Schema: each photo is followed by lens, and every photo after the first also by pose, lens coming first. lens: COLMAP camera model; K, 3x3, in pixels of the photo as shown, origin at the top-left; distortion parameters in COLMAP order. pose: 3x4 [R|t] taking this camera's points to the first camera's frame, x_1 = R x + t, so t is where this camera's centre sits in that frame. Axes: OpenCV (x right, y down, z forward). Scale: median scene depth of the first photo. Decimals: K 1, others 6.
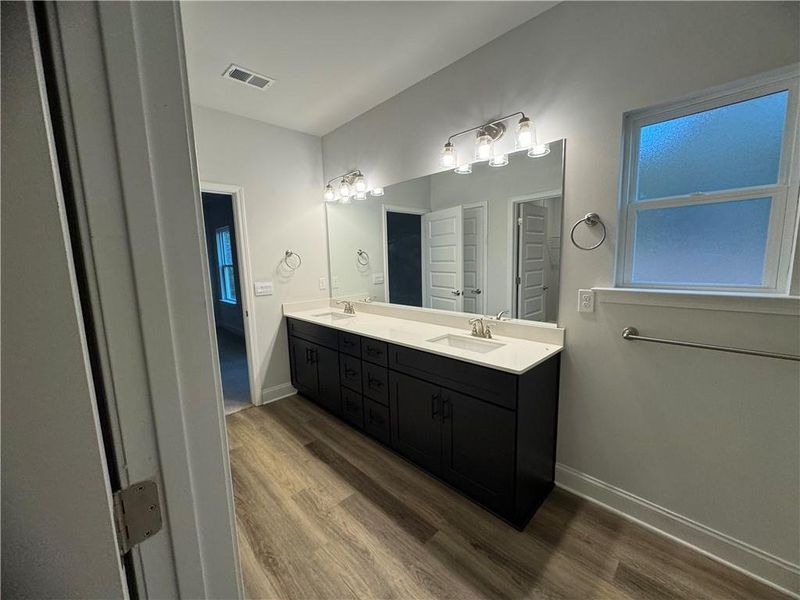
lens RADIAL K [[317.1, 0, 399.7], [0, 317.1, 301.9], [0, 0, 1]] dist [-0.002320, 0.000597]
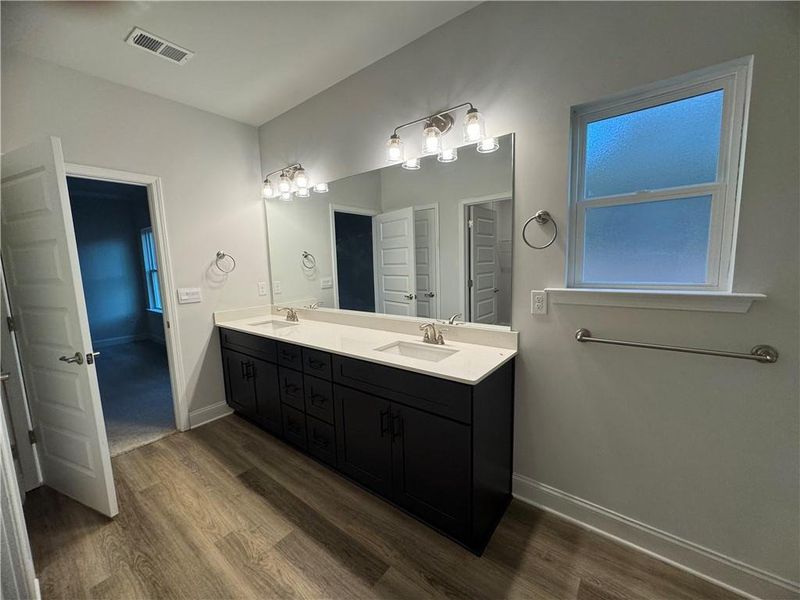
lens RADIAL K [[317.1, 0, 399.0], [0, 317.1, 302.1], [0, 0, 1]] dist [-0.002320, 0.000597]
pose [[0.990823, -0.018323, 0.133919, 0.036061], [0.020287, 0.999706, -0.013316, 0.000473], [-0.133635, 0.015910, 0.990903, 0.094359]]
